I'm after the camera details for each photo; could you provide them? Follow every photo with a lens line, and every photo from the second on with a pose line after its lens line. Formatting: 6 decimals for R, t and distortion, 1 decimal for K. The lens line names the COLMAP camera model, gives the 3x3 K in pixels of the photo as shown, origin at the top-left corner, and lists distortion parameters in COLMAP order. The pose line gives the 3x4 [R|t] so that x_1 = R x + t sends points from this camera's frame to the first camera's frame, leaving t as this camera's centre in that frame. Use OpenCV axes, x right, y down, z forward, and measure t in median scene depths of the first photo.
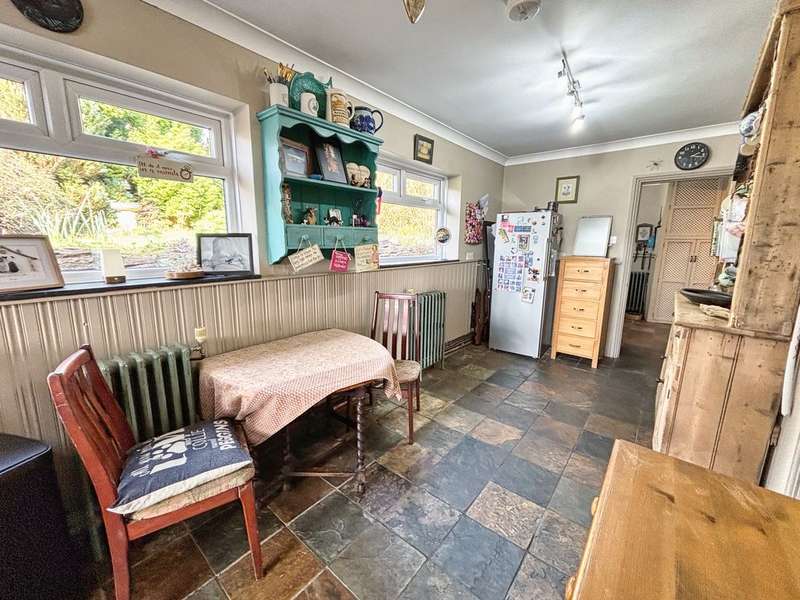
lens RADIAL K [[324.3, 0, 399.6], [0, 324.3, 299.7], [0, 0, 1]] dist [0.001750, -0.000555]
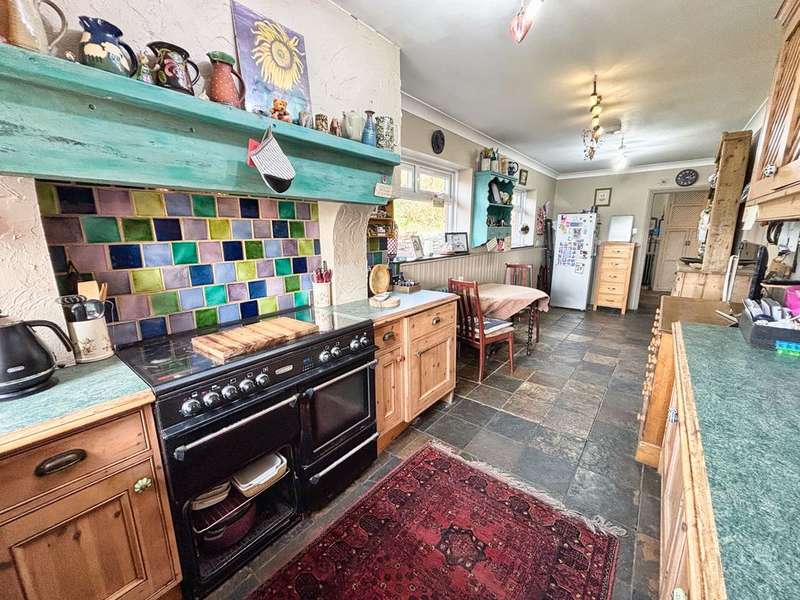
lens RADIAL K [[324.3, 0, 400.4], [0, 324.3, 299.9], [0, 0, 1]] dist [0.001750, -0.000555]
pose [[0.999808, -0.017012, 0.009691, -0.471615], [0.016737, 0.999475, 0.027755, 0.080105], [-0.010158, -0.027588, 0.999568, -0.529167]]
